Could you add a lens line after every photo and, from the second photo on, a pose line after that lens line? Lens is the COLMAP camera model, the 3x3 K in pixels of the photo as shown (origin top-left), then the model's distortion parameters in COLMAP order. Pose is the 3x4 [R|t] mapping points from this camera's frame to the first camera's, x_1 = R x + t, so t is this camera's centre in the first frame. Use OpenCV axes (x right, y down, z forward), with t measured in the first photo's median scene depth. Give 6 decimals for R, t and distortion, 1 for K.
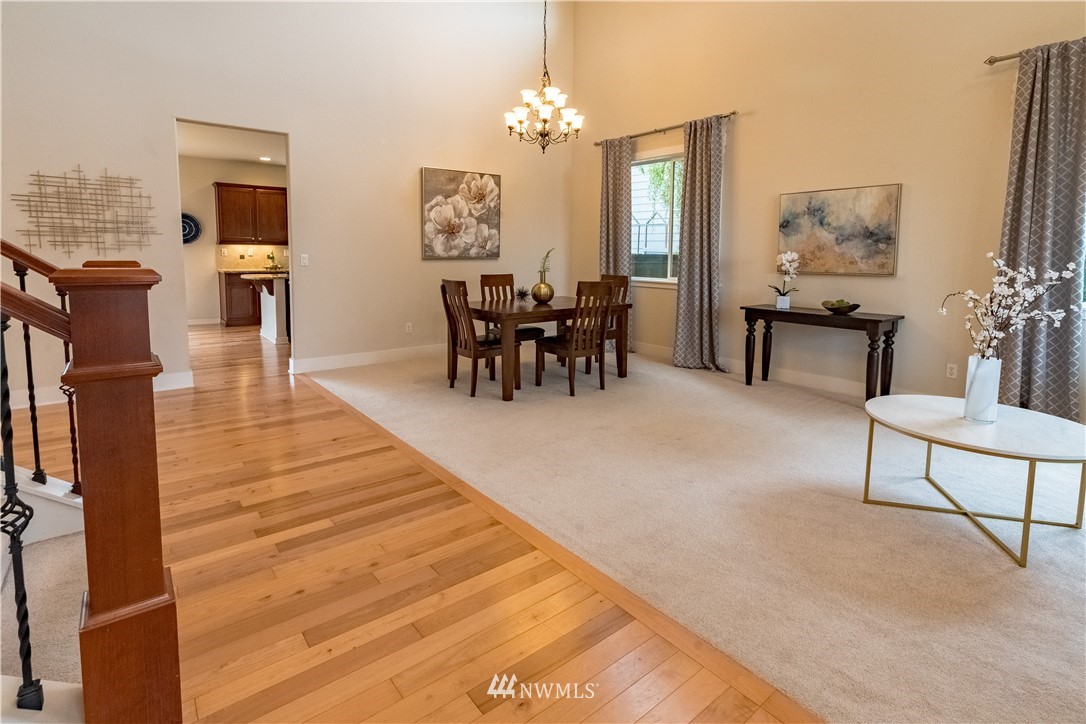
lens RADIAL K [[517.7, 0, 542.7], [0, 517.7, 310.0], [0, 0, 1]] dist [-0.001279, 0.001601]
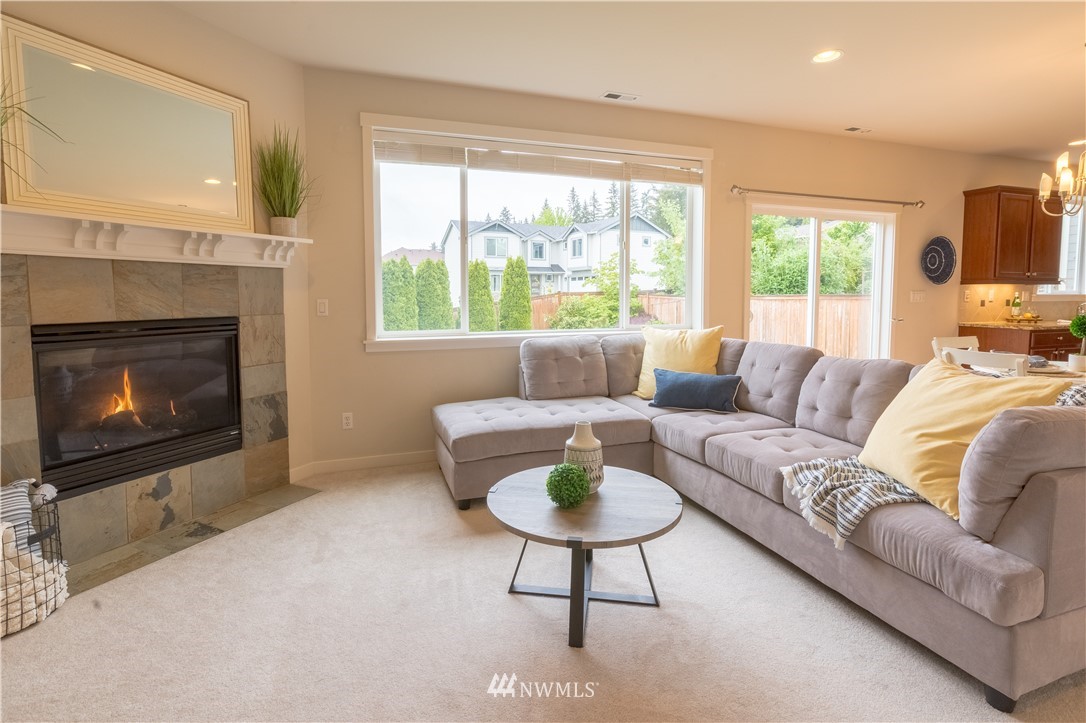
lens RADIAL K [[509.8, 0, 548.0], [0, 509.8, 326.6], [0, 0, 1]] dist [-0.004280, 0.001116]
pose [[0.946323, 0.005790, -0.323171, -1.302221], [-0.023006, 0.998510, -0.049478, -0.043679], [0.322403, 0.054257, 0.945046, 0.333738]]
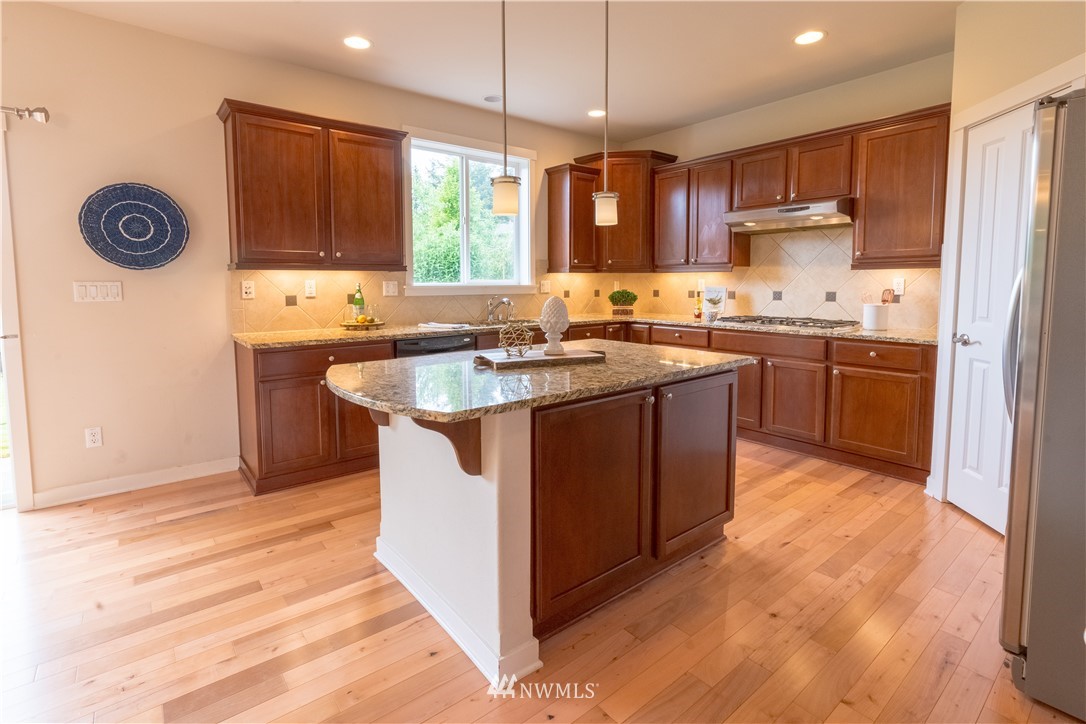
lens RADIAL K [[511.7, 0, 536.7], [0, 511.7, 324.1], [0, 0, 1]] dist [0.002782, 0.000686]
pose [[0.999779, -0.019209, 0.008529, -0.575169], [0.019503, 0.999168, -0.035809, -0.097107], [-0.007834, 0.035968, 0.999322, 0.877885]]
